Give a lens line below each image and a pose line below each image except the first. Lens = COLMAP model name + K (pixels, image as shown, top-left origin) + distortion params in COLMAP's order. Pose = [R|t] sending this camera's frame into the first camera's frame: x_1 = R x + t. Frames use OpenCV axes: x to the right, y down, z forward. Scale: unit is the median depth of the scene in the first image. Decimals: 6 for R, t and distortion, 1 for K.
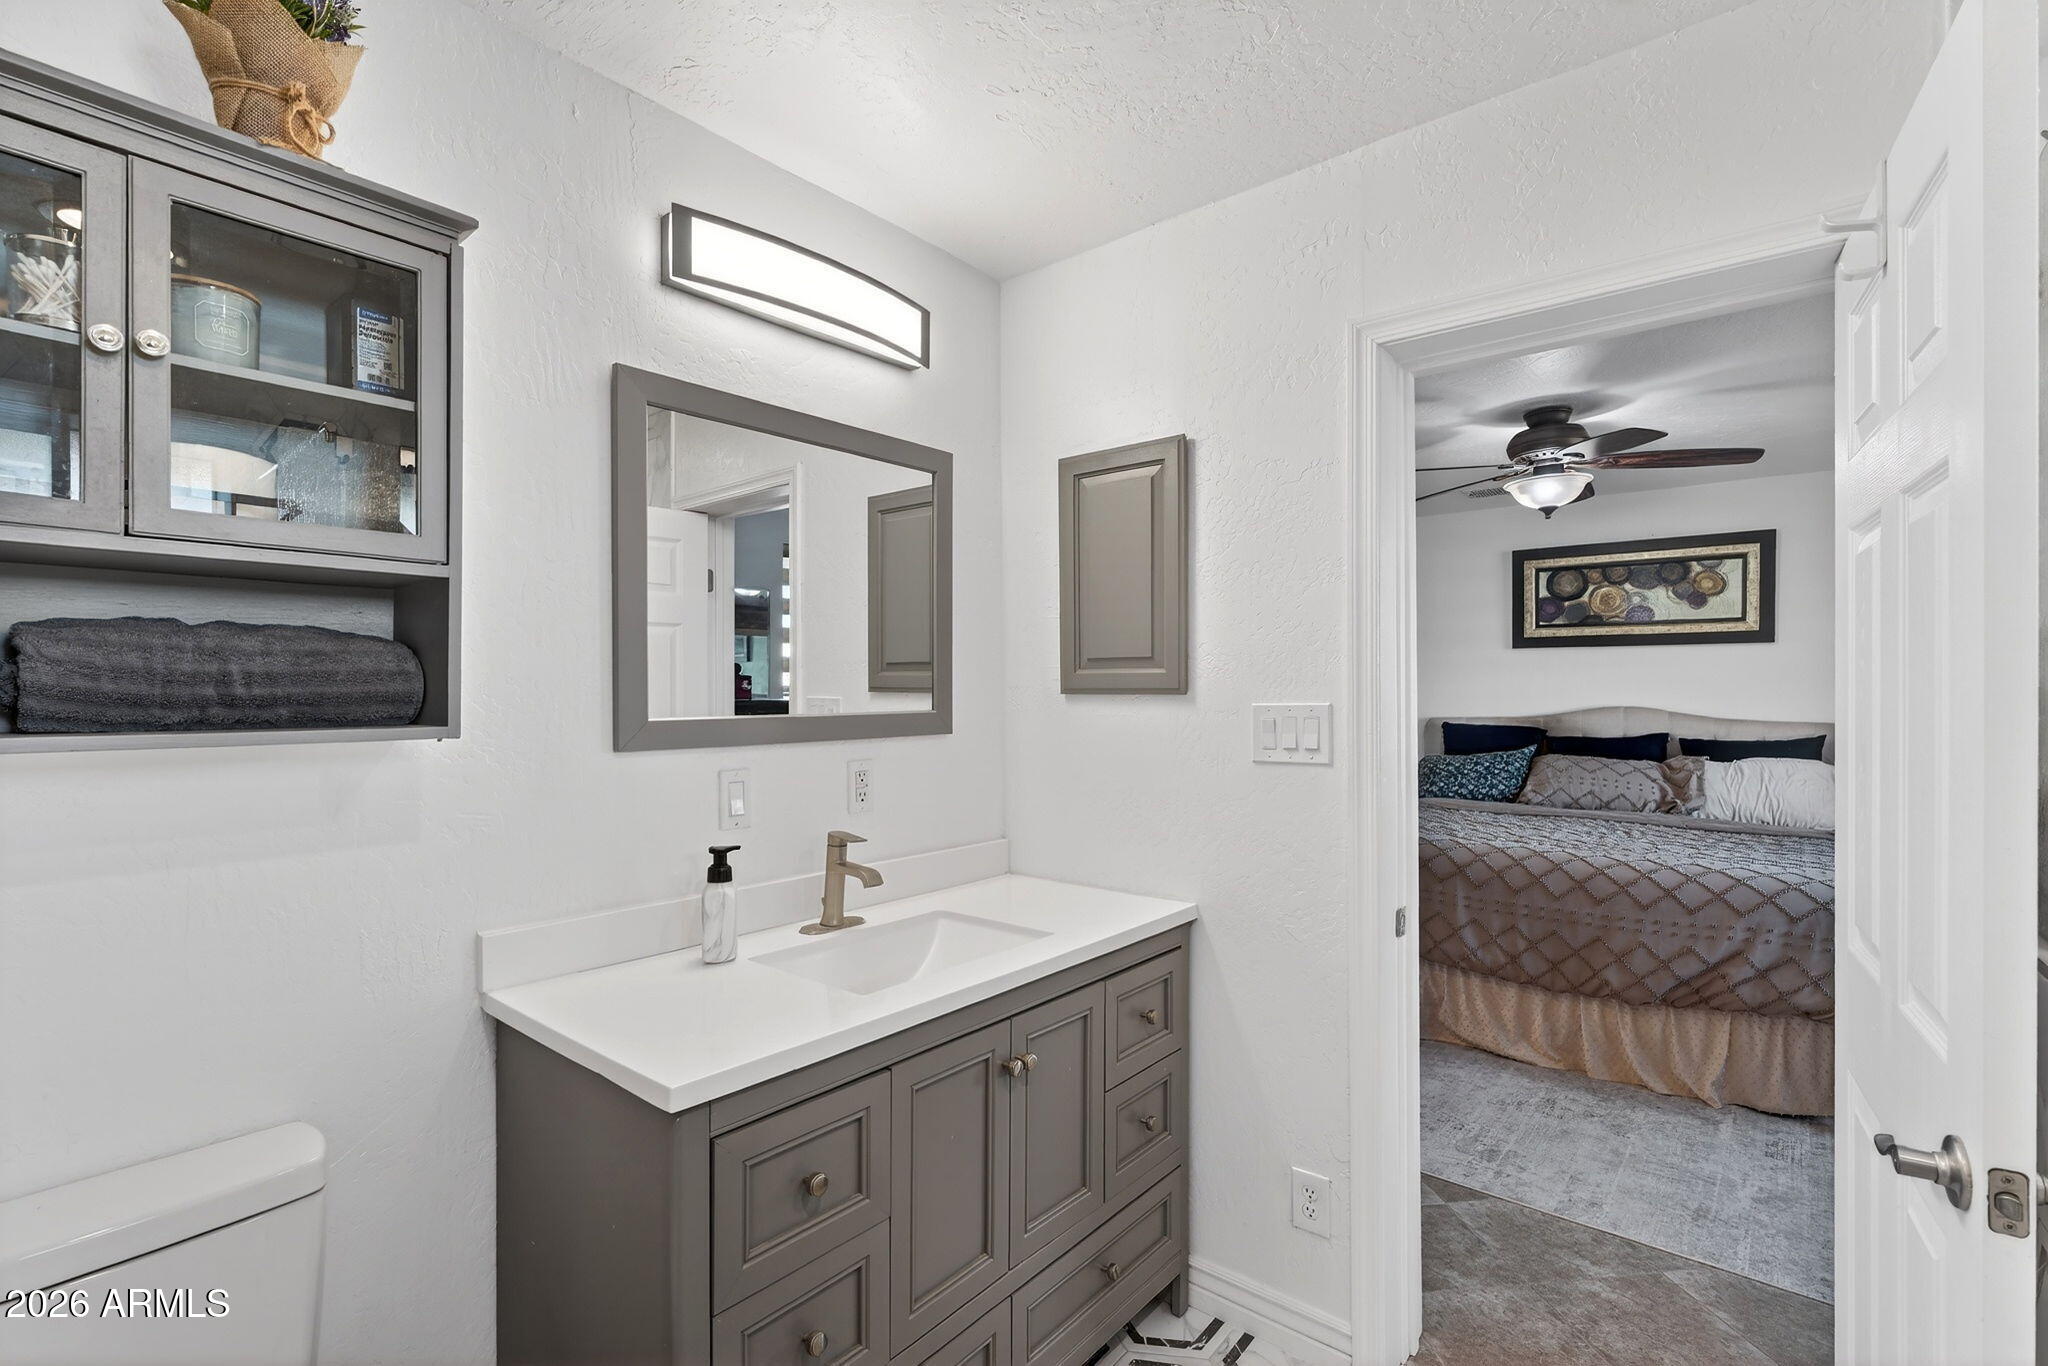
lens RADIAL K [[923.2, 0, 1019.0], [0, 923.2, 698.3], [0, 0, 1]] dist [-0.003239, -0.001065]
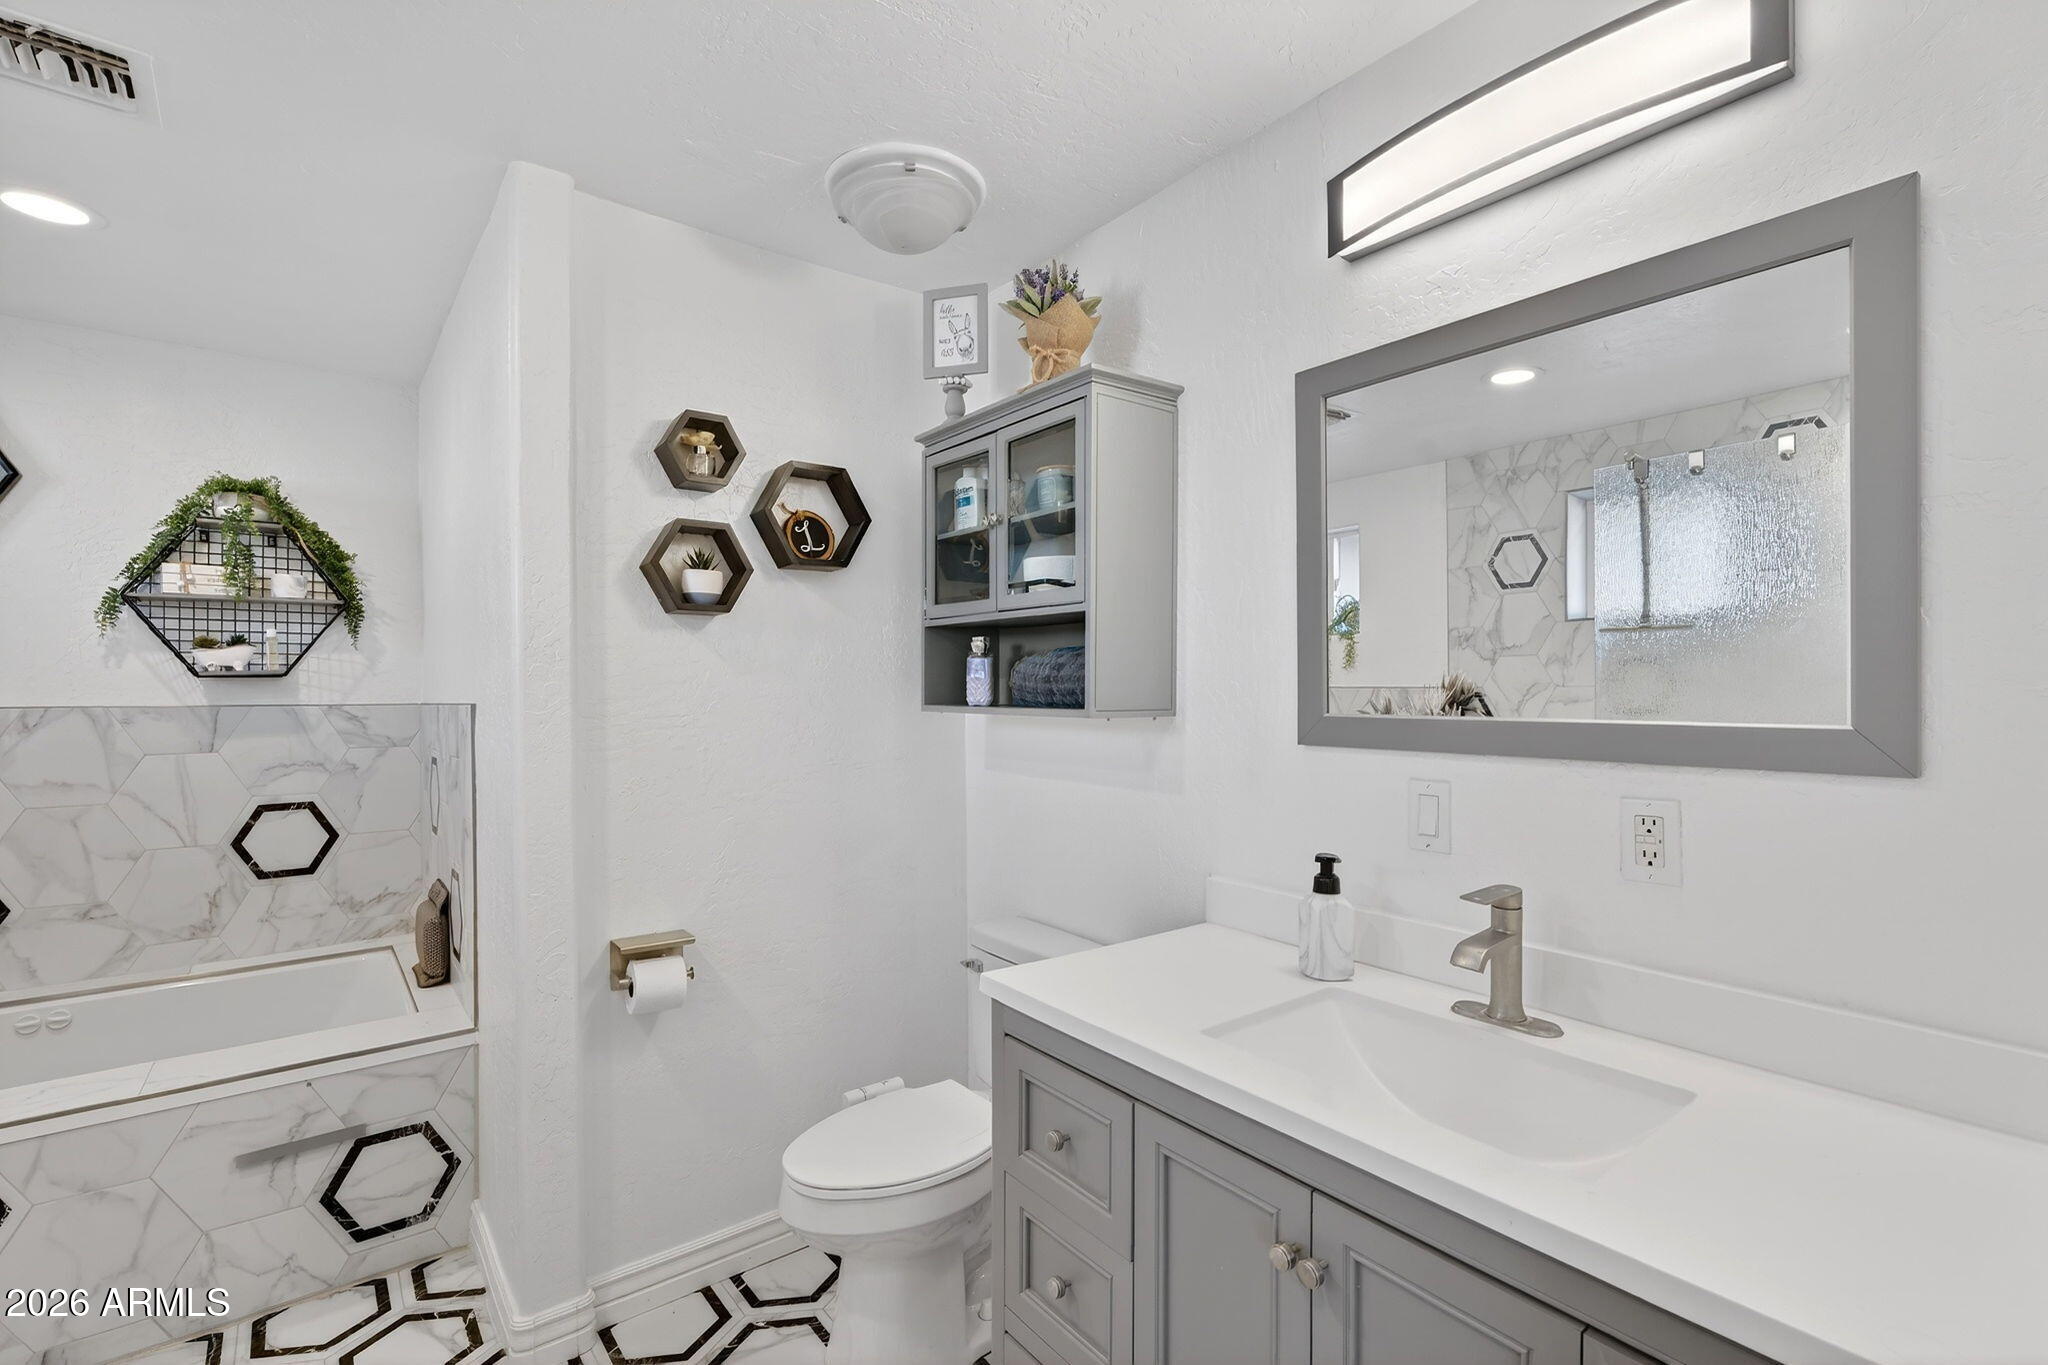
lens RADIAL K [[923.2, 0, 1027.5], [0, 923.2, 681.7], [0, 0, 1]] dist [-0.003239, -0.001065]
pose [[-0.200269, 0.002591, -0.979738, 0.633479], [-0.002629, 0.999991, 0.003182, -0.015005], [0.979737, 0.003213, -0.200260, 0.879808]]
